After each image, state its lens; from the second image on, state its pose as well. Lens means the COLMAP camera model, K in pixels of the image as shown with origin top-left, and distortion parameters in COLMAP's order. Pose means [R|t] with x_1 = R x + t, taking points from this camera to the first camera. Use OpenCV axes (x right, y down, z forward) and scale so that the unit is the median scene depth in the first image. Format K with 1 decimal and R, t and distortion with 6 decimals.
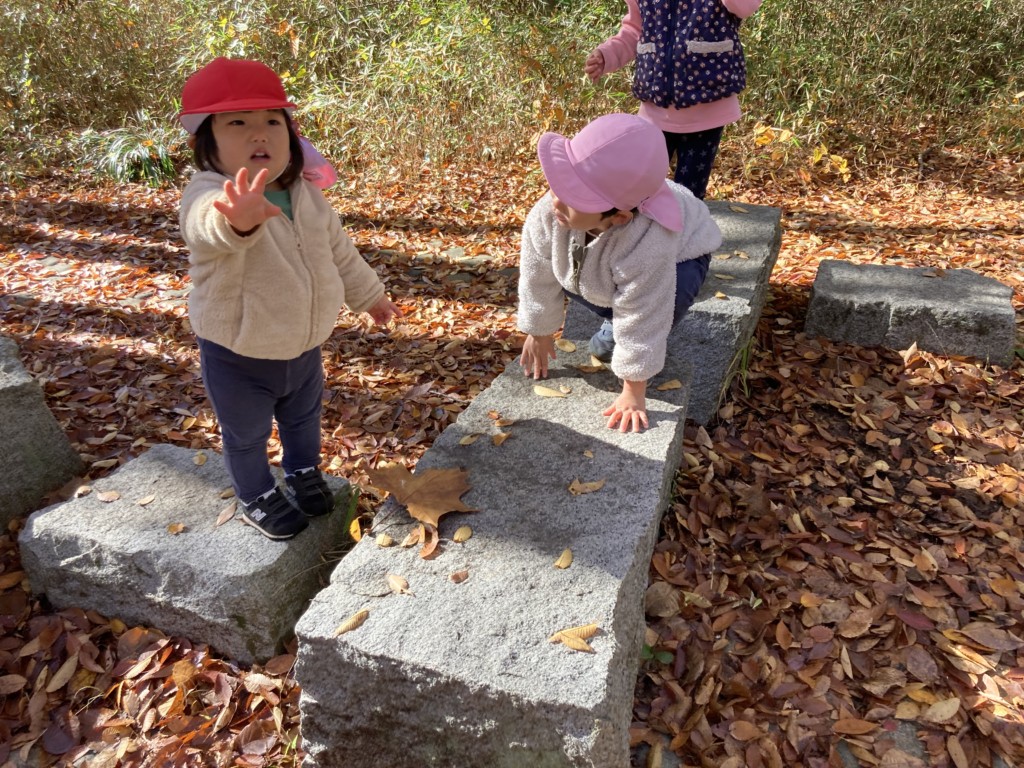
lens RADIAL K [[876.3, 0, 516.9], [0, 876.3, 384.4], [0, 0, 1]] dist [0.069562, -0.172496]
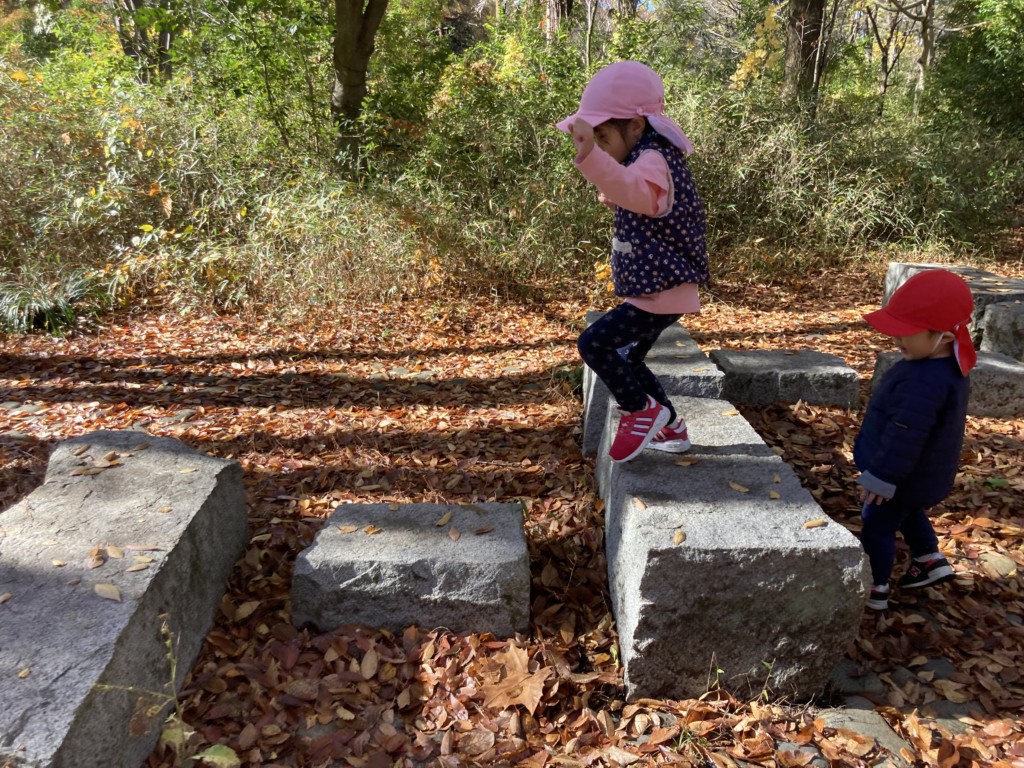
lens RADIAL K [[876.3, 0, 516.9], [0, 876.3, 384.4], [0, 0, 1]] dist [0.069562, -0.172496]
pose [[0.943543, -0.066558, 0.324495, -0.684785], [0.122567, 0.980229, -0.155333, 0.151474], [-0.307741, 0.186336, 0.933046, -0.295775]]
